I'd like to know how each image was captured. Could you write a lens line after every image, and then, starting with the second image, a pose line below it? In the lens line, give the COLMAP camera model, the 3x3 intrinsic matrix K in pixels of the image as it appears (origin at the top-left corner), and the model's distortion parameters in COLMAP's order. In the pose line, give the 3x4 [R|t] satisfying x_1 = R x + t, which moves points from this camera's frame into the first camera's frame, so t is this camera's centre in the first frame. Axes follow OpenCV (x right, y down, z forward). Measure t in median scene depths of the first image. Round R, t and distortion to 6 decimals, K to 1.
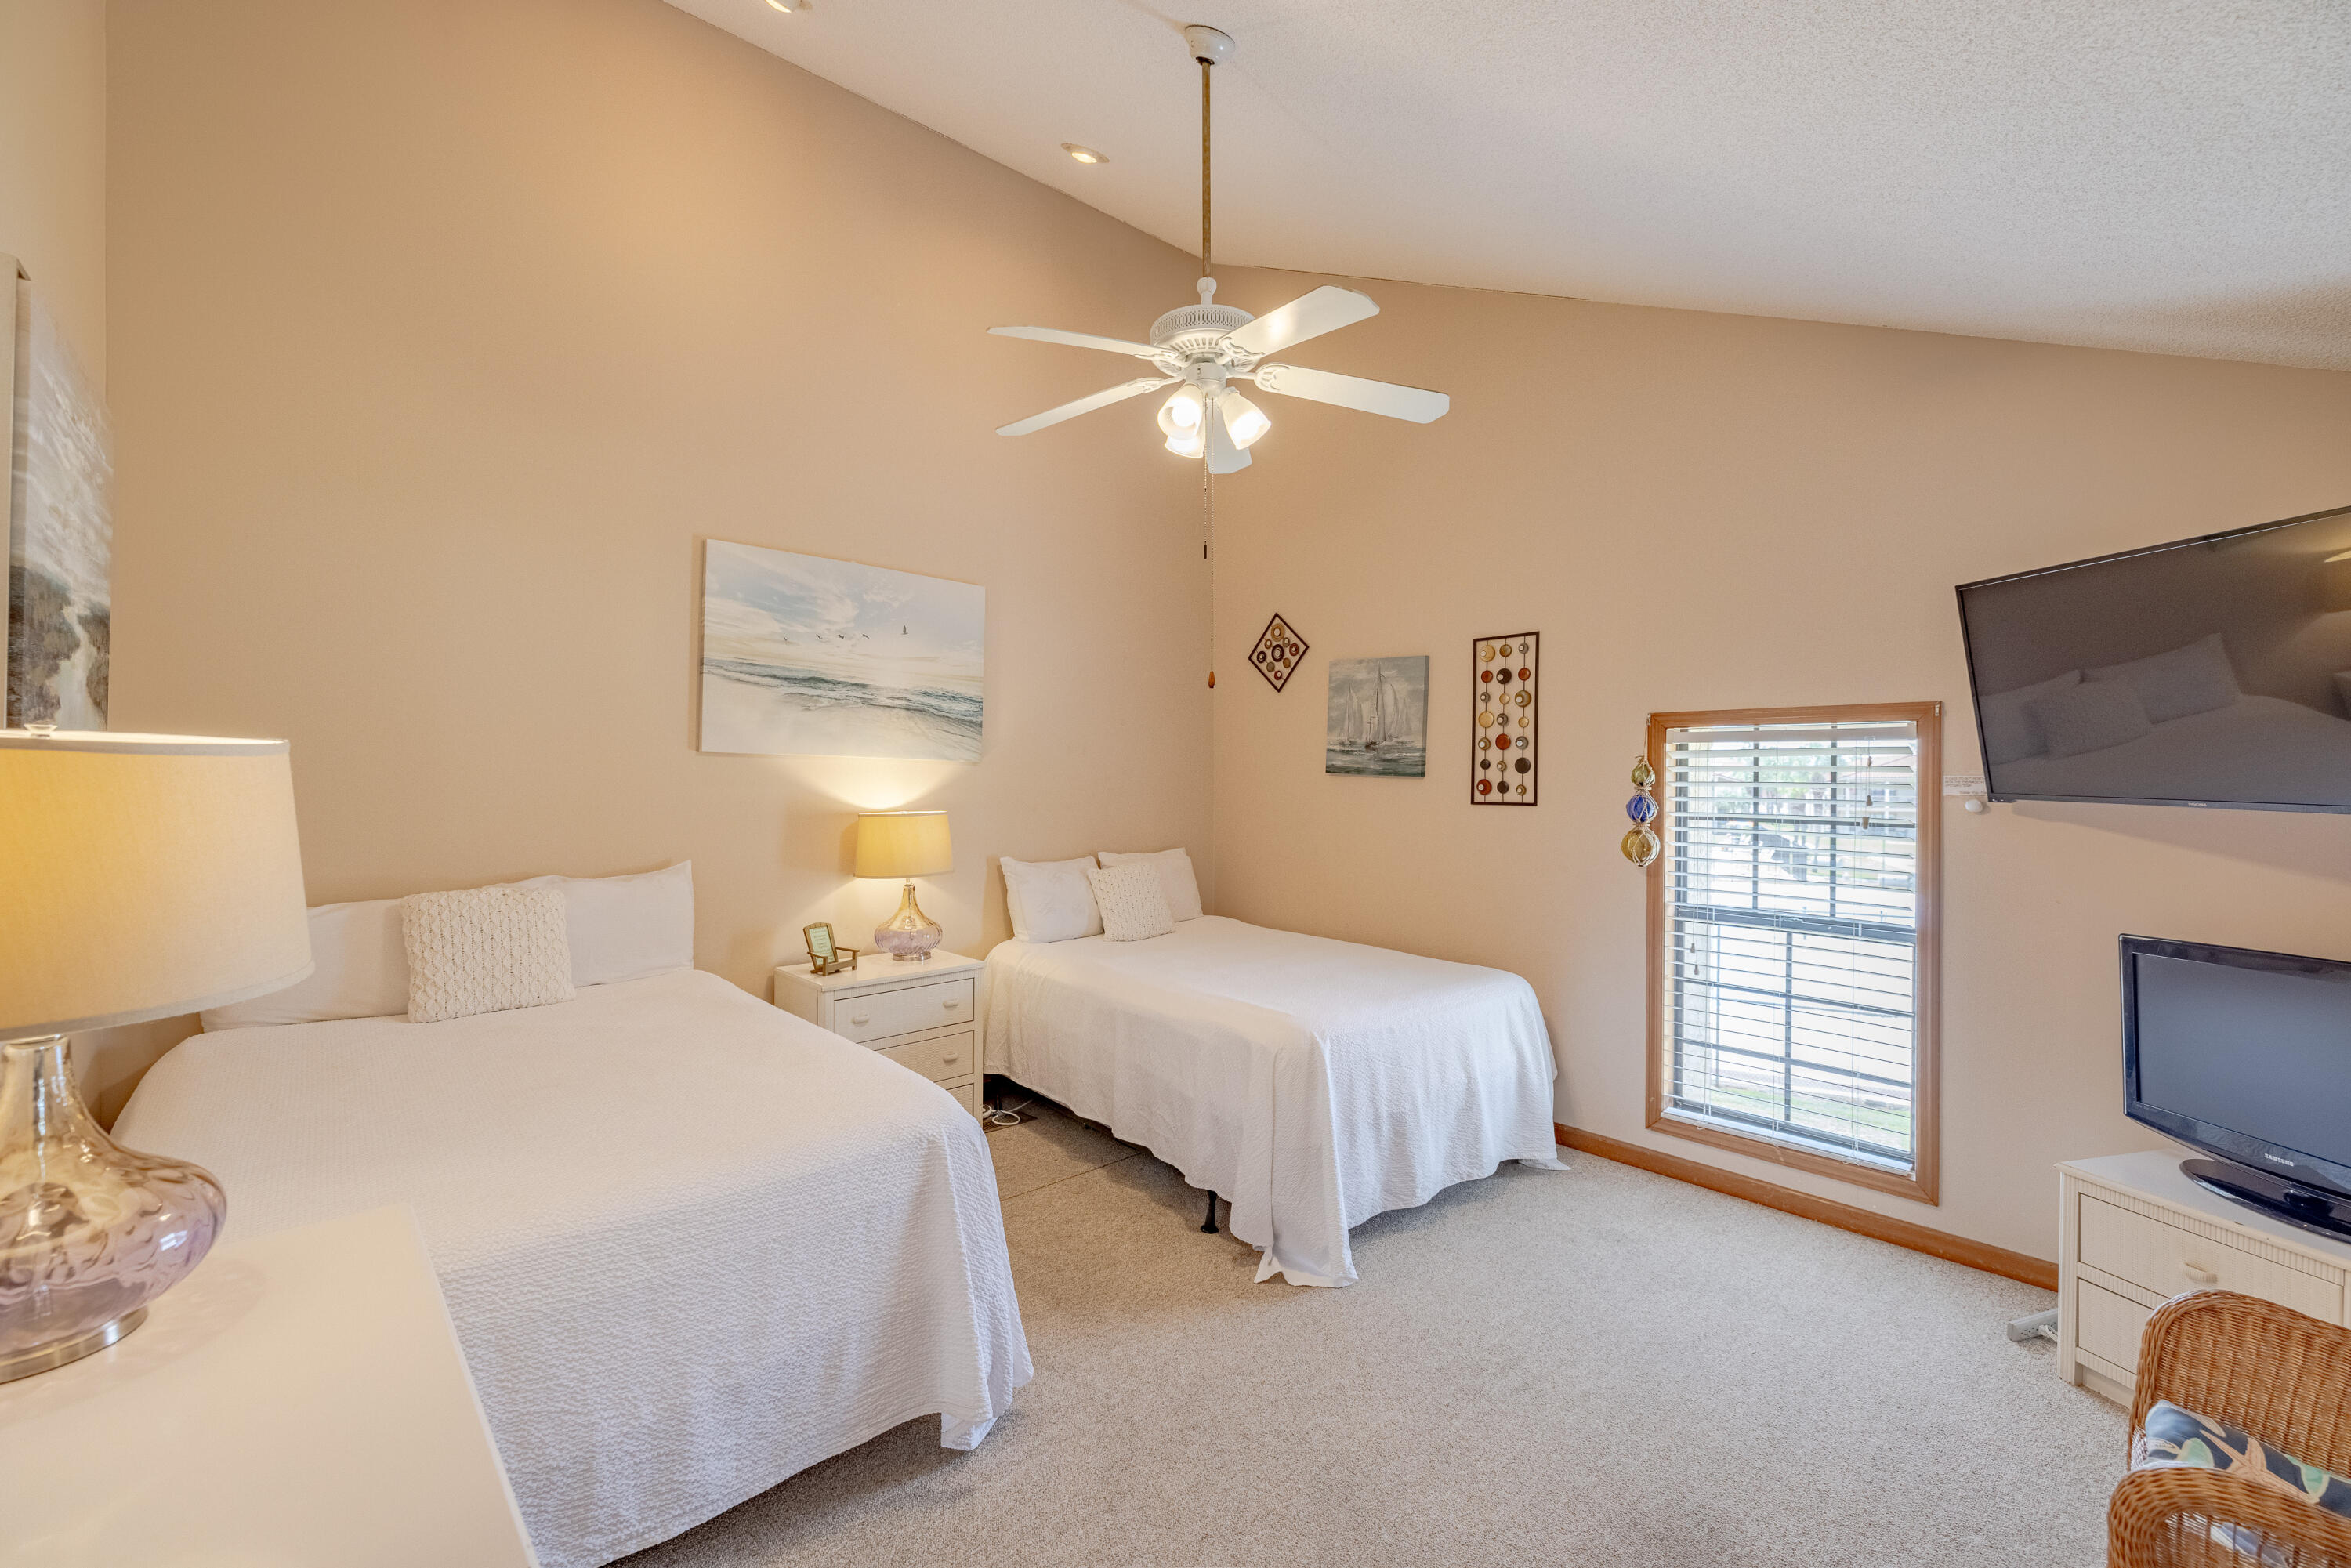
lens RADIAL K [[976.4, 0, 1166.8], [0, 976.4, 778.3], [0, 0, 1]] dist [-0.000050, -0.000025]
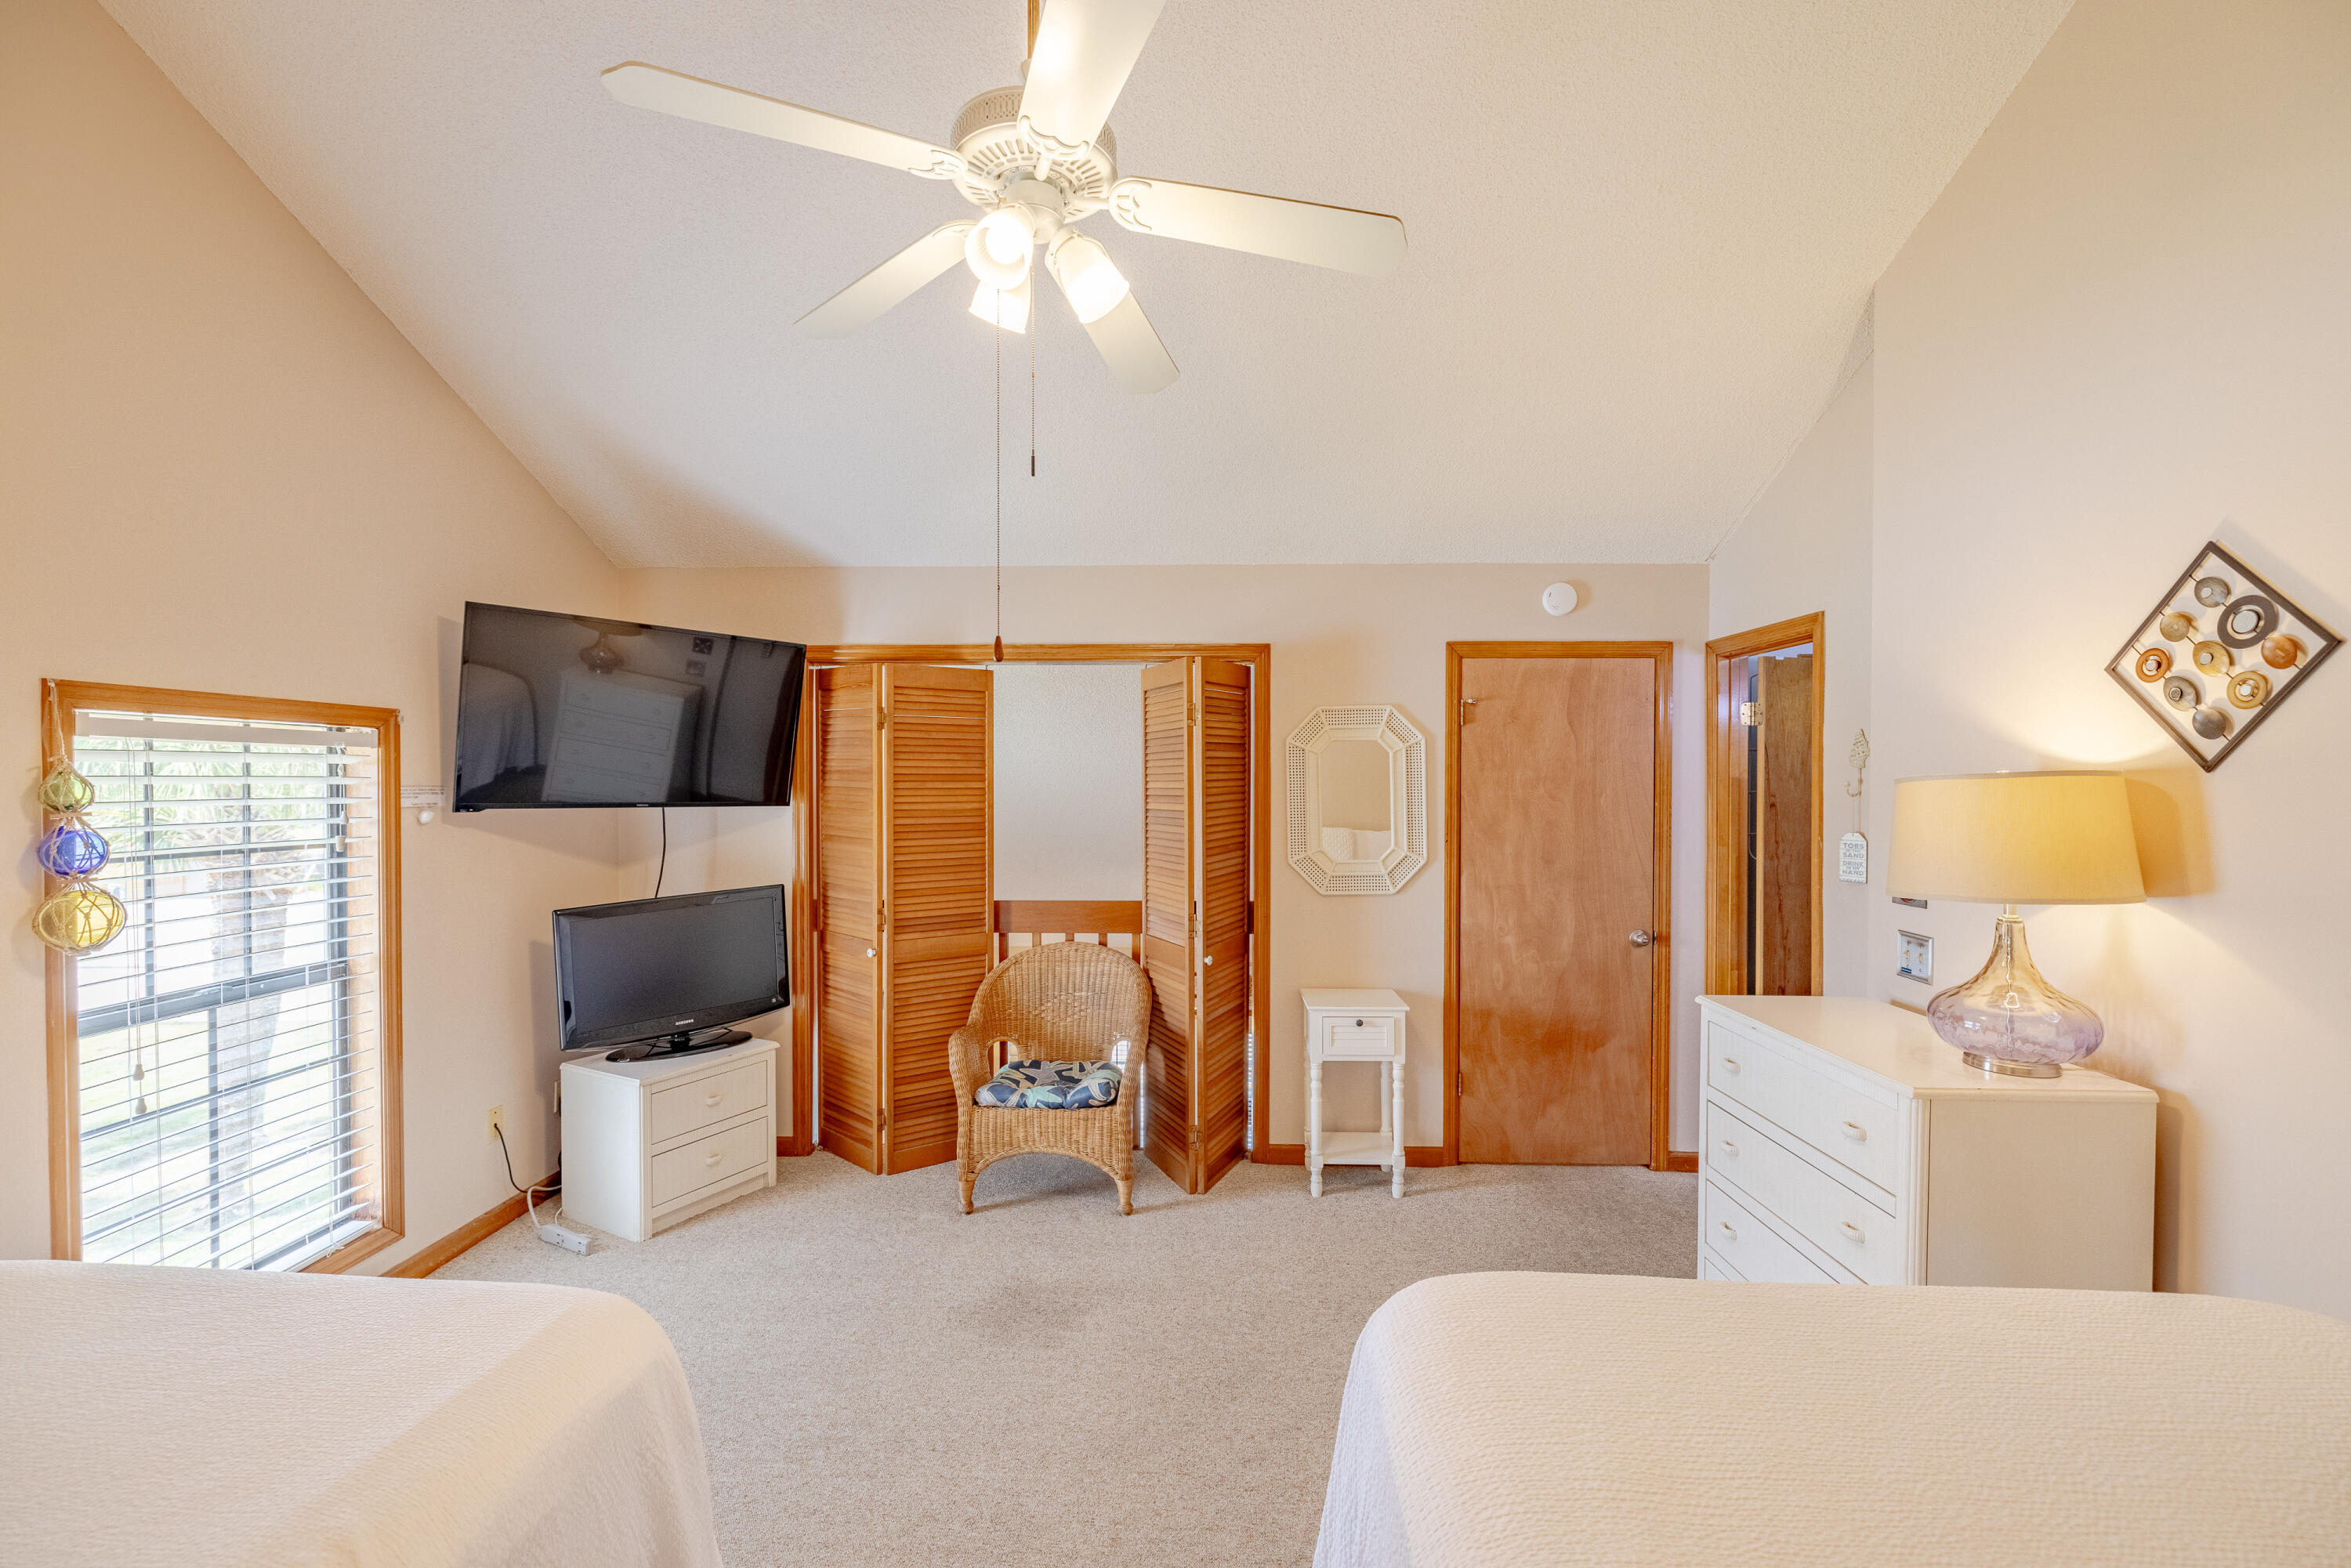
lens RADIAL K [[976.4, 0, 1166.8], [0, 976.4, 778.3], [0, 0, 1]] dist [-0.000050, -0.000025]
pose [[-0.731693, -0.000487, 0.681634, -0.363522], [0.004965, 0.999969, 0.006043, -0.012184], [-0.681616, 0.007806, -0.731668, 1.068185]]
